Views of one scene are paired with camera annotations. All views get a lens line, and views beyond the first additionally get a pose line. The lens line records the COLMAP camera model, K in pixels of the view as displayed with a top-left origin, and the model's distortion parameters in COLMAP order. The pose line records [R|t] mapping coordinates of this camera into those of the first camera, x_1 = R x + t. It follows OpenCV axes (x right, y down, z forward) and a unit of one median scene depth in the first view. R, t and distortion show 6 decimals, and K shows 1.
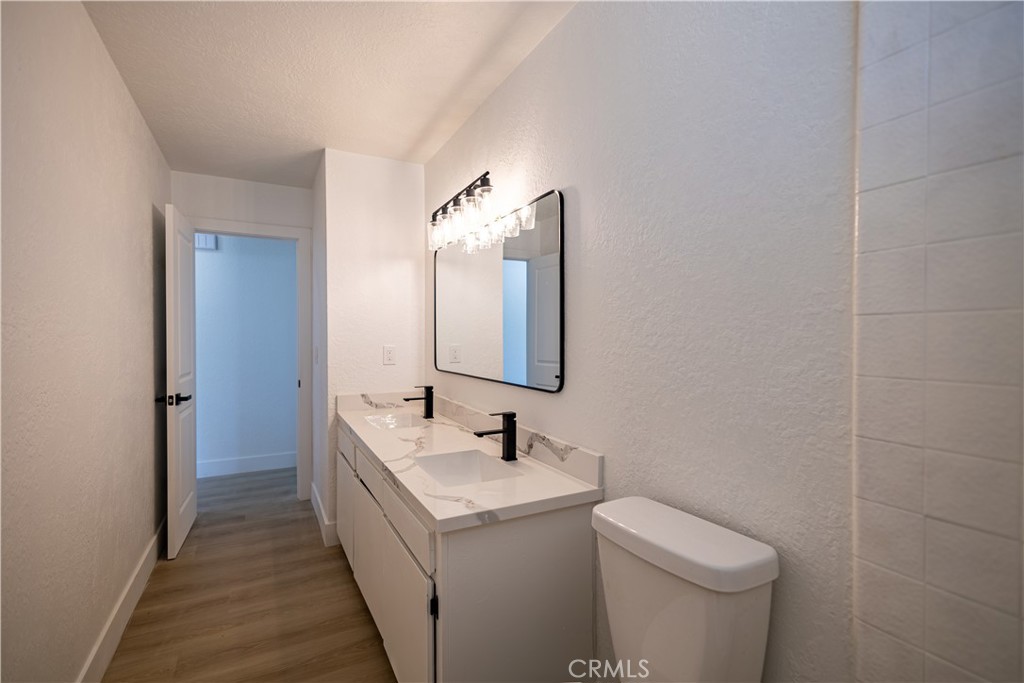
lens RADIAL K [[467.2, 0, 505.8], [0, 467.2, 340.7], [0, 0, 1]] dist [0.011641, -0.004312]
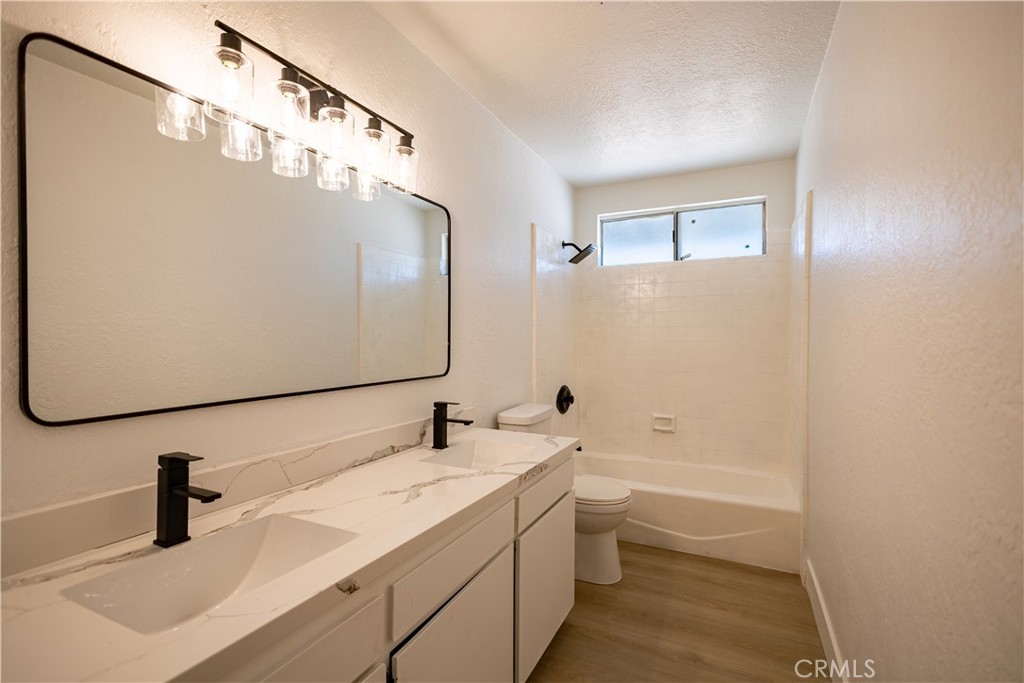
lens RADIAL K [[467.2, 0, 505.8], [0, 467.2, 340.7], [0, 0, 1]] dist [0.011641, -0.004312]
pose [[-0.583729, -0.005429, 0.811931, -0.899371], [0.001800, 0.999967, 0.007980, 0.010756], [-0.811947, 0.006120, -0.583699, 1.465224]]
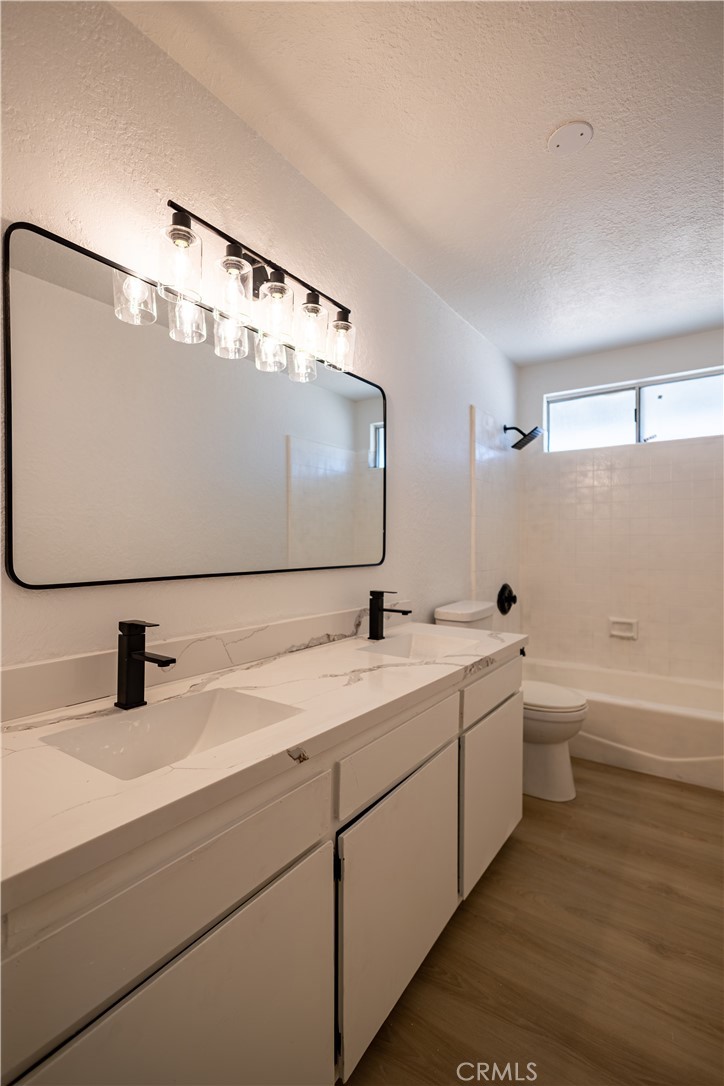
lens RADIAL K [[495.5, 0, 355.1], [0, 495.5, 543.5], [0, 0, 1]] dist [0.011641, -0.004312]
pose [[-0.448041, -0.005319, 0.893997, -0.888266], [0.002542, 0.999971, 0.007223, 0.046659], [-0.894009, 0.005508, -0.448014, 1.486597]]
